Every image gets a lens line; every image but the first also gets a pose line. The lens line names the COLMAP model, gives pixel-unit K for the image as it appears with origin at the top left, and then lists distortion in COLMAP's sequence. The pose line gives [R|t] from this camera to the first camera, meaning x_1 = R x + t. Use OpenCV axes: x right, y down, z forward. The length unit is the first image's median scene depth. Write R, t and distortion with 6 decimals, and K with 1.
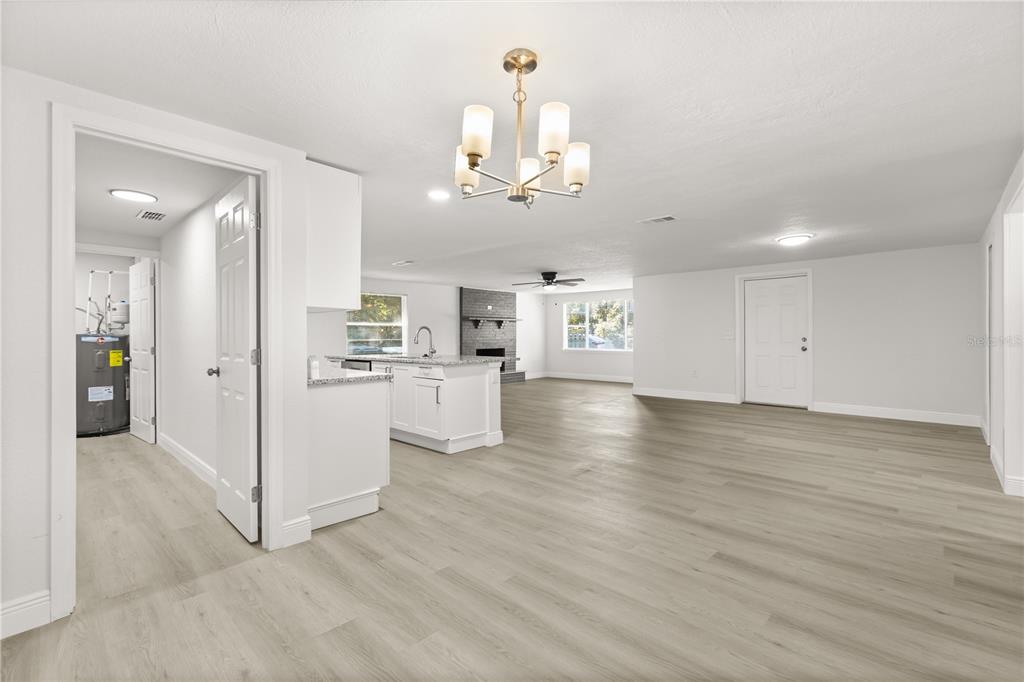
lens RADIAL K [[458.0, 0, 512.4], [0, 458.0, 335.0], [0, 0, 1]] dist [-0.002666, -0.000347]
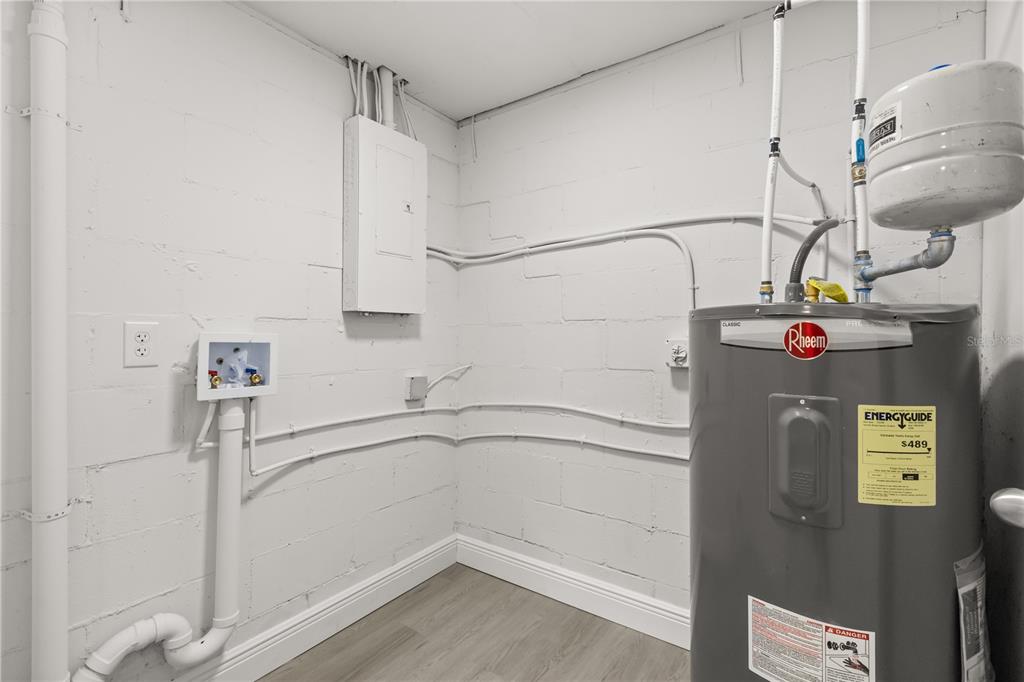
lens RADIAL K [[458.0, 0, 512.7], [0, 458.0, 332.4], [0, 0, 1]] dist [-0.002666, -0.000347]
pose [[0.128306, -0.008615, -0.991697, -0.738391], [0.005457, 0.999953, -0.007981, 0.009750], [0.991720, -0.004388, 0.128347, 0.861496]]
